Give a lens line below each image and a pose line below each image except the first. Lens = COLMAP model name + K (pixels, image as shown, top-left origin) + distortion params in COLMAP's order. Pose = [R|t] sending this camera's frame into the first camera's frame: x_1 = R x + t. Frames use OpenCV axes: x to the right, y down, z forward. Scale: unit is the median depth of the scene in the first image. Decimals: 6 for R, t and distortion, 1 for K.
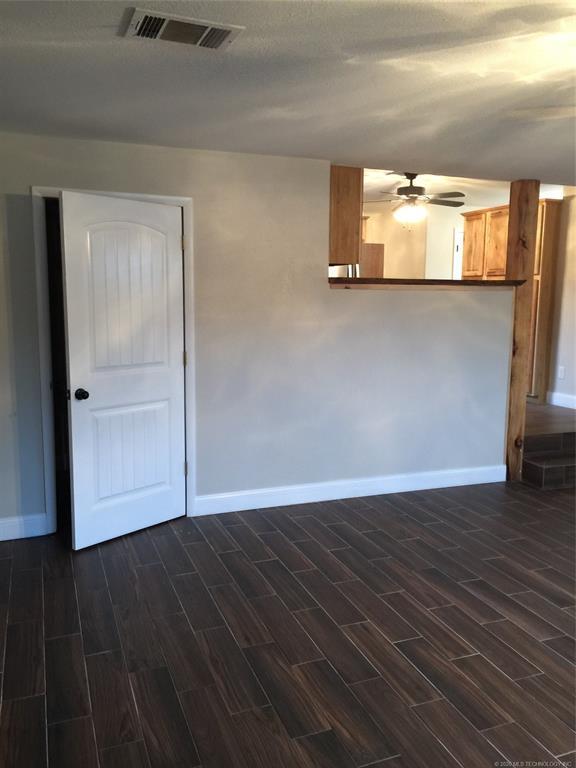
lens RADIAL K [[653.1, 0, 292.5], [0, 653.1, 377.5], [0, 0, 1]] dist [0.082074, -0.092607]
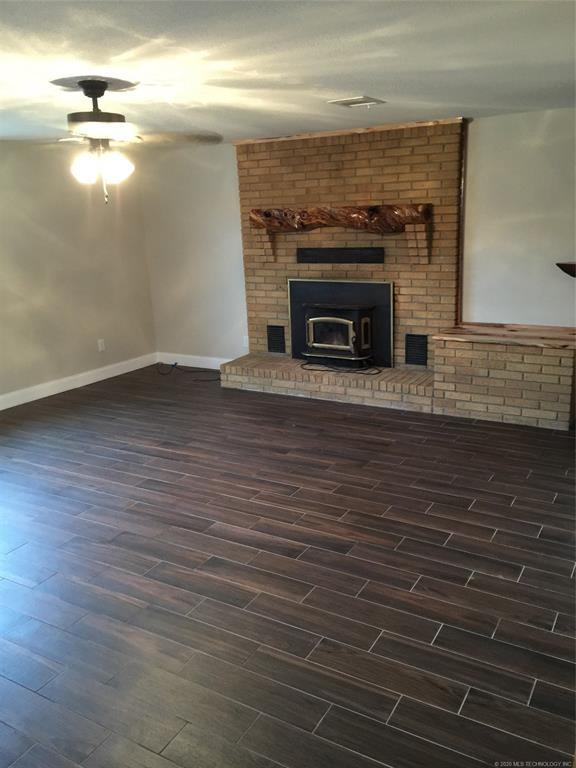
lens RADIAL K [[653.1, 0, 292.0], [0, 653.1, 381.3], [0, 0, 1]] dist [0.082074, -0.092607]
pose [[-0.785378, 0.174967, -0.593774, 0.899177], [-0.055346, 0.935532, 0.348878, -0.293829], [0.616537, 0.306864, -0.725063, 1.788193]]
